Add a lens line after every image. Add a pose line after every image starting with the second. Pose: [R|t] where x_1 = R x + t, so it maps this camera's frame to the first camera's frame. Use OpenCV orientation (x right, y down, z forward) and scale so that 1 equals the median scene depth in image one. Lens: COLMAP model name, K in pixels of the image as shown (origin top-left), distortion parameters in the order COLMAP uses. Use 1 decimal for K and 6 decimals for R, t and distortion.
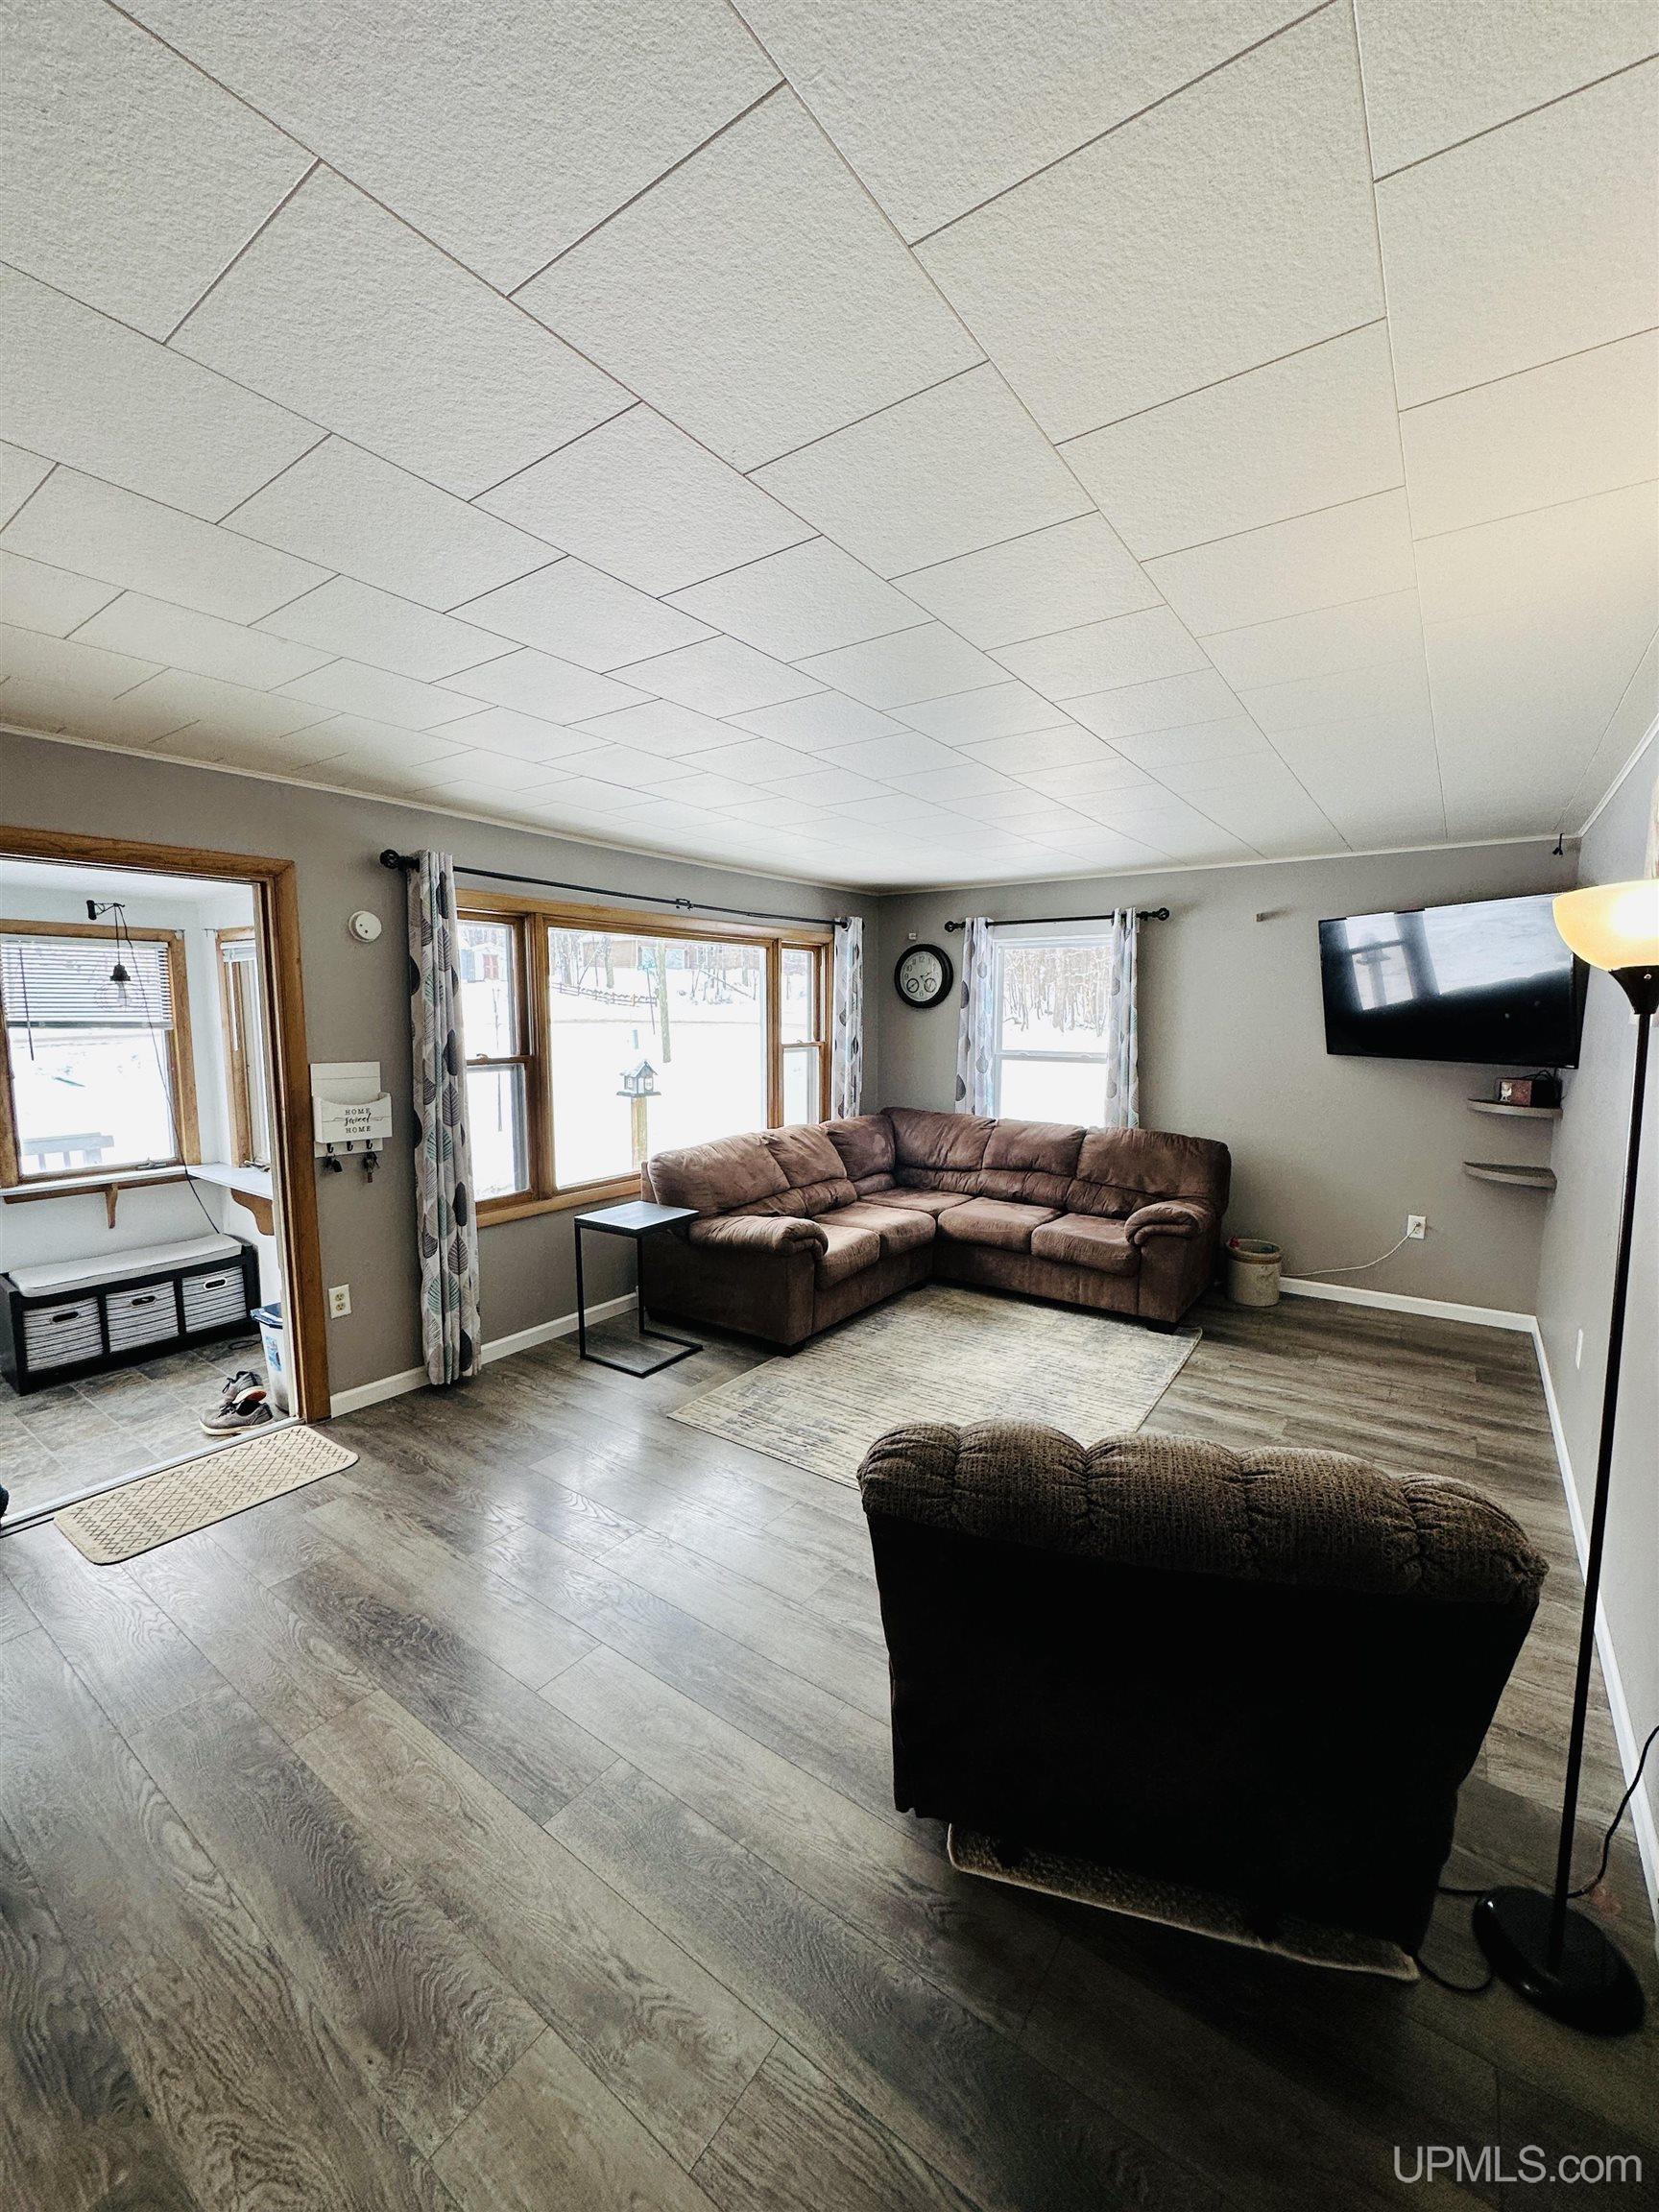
lens RADIAL K [[882.3, 0, 827.3], [0, 882.3, 1103.1], [0, 0, 1]] dist [-0.004447, 0.001357]
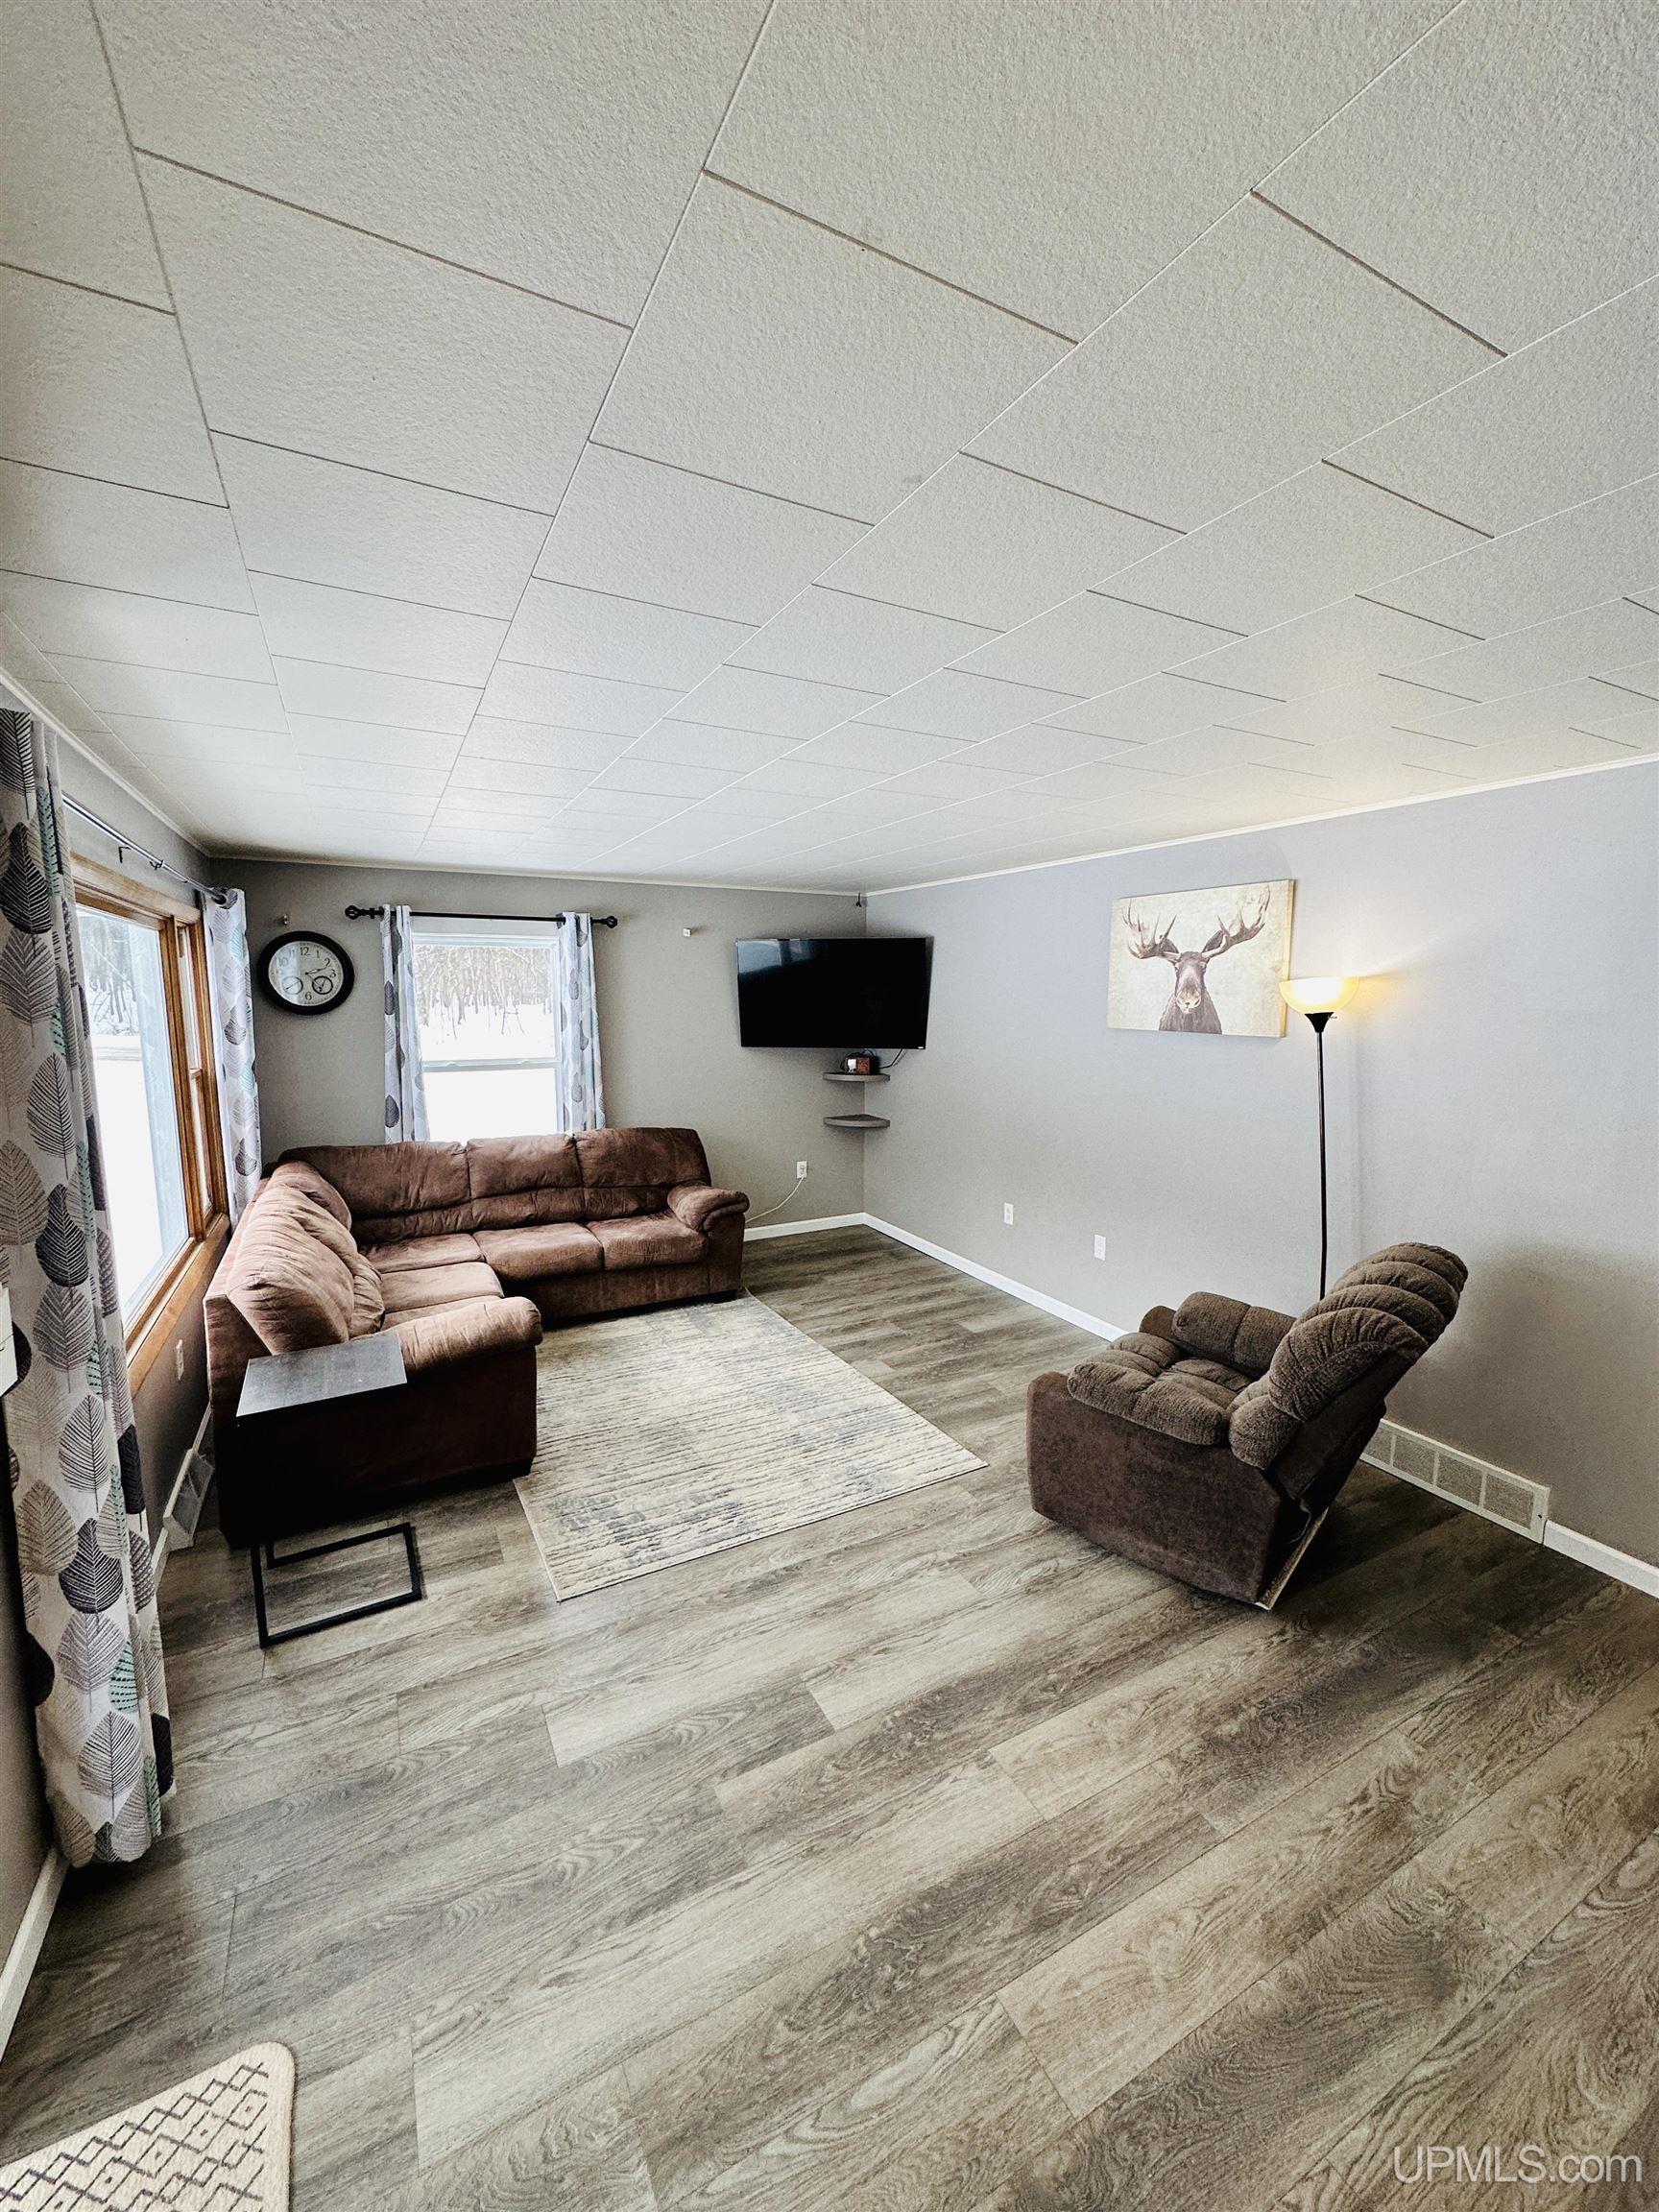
lens RADIAL K [[882.3, 0, 832.9], [0, 882.3, 1107.5], [0, 0, 1]] dist [-0.004447, 0.001357]
pose [[0.441718, -0.120895, 0.888971, -0.562296], [0.094530, 0.991635, 0.087886, -0.076798], [-0.892160, 0.045214, 0.449452, 0.372781]]
